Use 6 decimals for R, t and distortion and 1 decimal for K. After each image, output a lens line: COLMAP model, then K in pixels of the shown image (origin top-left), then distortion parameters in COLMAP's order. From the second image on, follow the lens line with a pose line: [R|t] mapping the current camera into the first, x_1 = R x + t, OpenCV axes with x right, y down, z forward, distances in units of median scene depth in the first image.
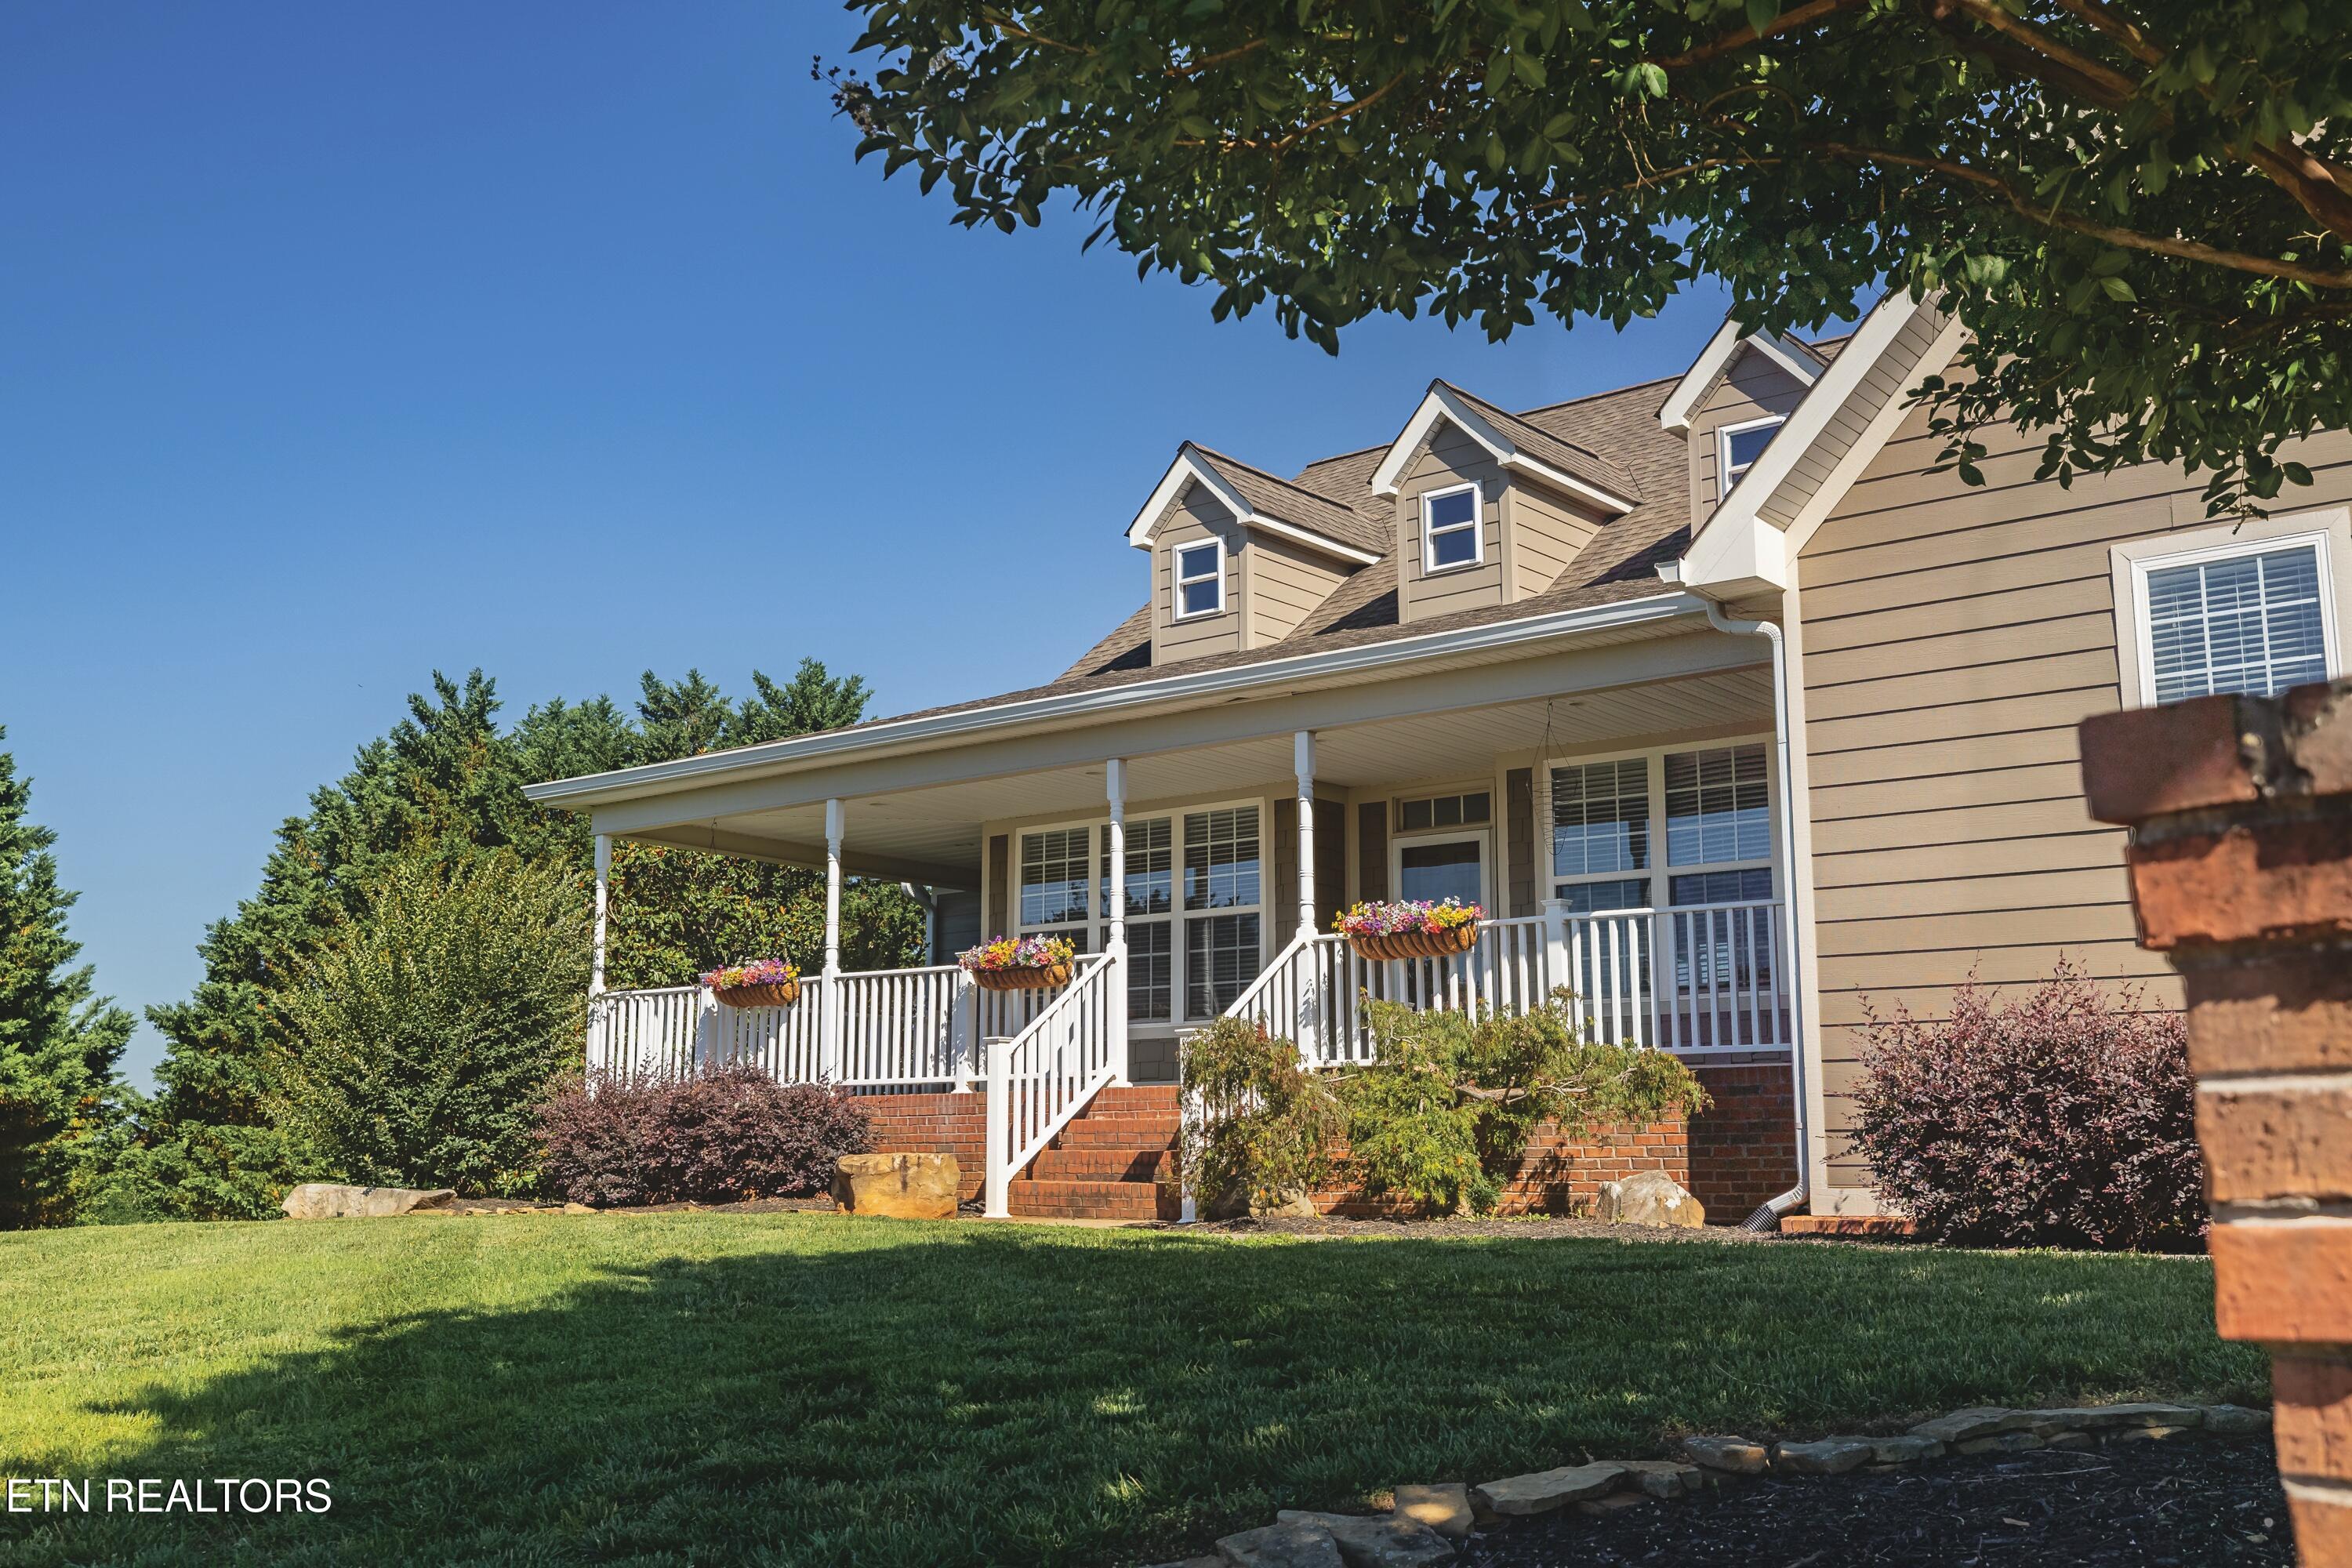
lens RADIAL K [[2281.6, 0, 1178.7], [0, 2281.6, 783.1], [0, 0, 1]] dist [-0.053578, 0.000000]
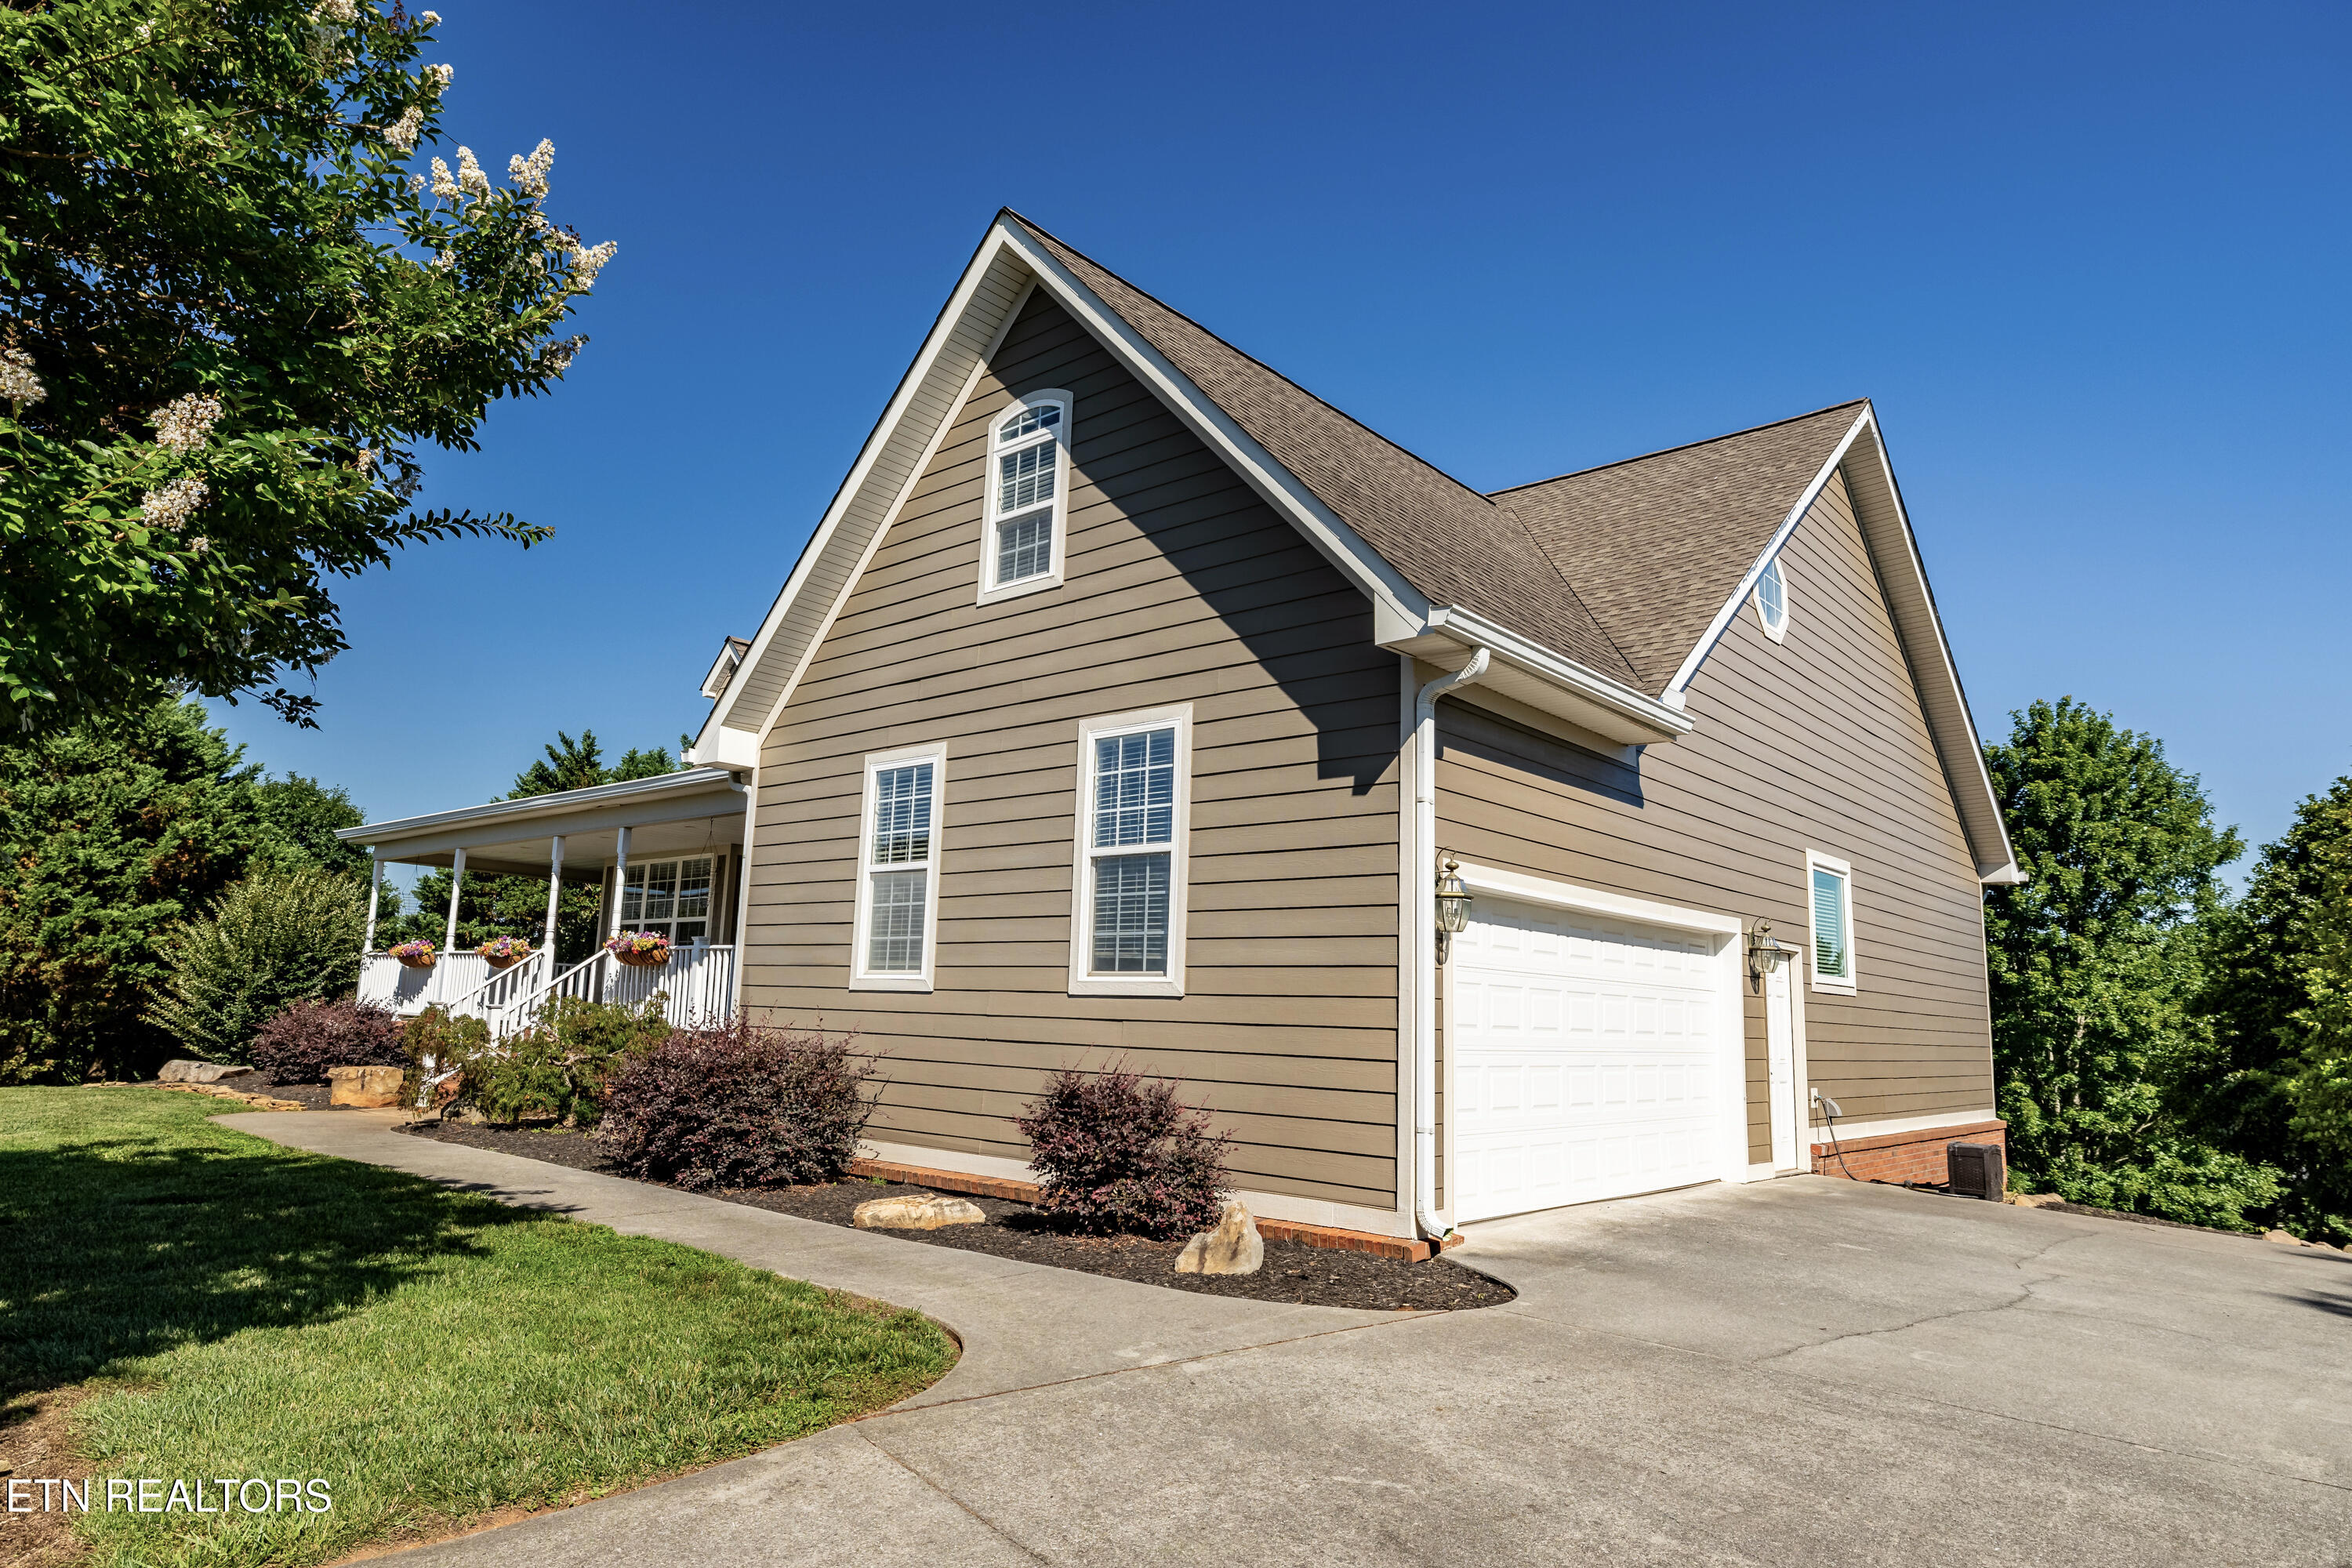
lens RADIAL K [[1404.0, 0, 1173.3], [0, 1404.0, 784.5], [0, 0, 1]] dist [-0.002126, -0.000442]
pose [[0.998400, 0.024921, -0.050764, 0.434381], [-0.024873, 0.999689, 0.001585, -0.055802], [0.050787, -0.000320, 0.998709, -0.030310]]
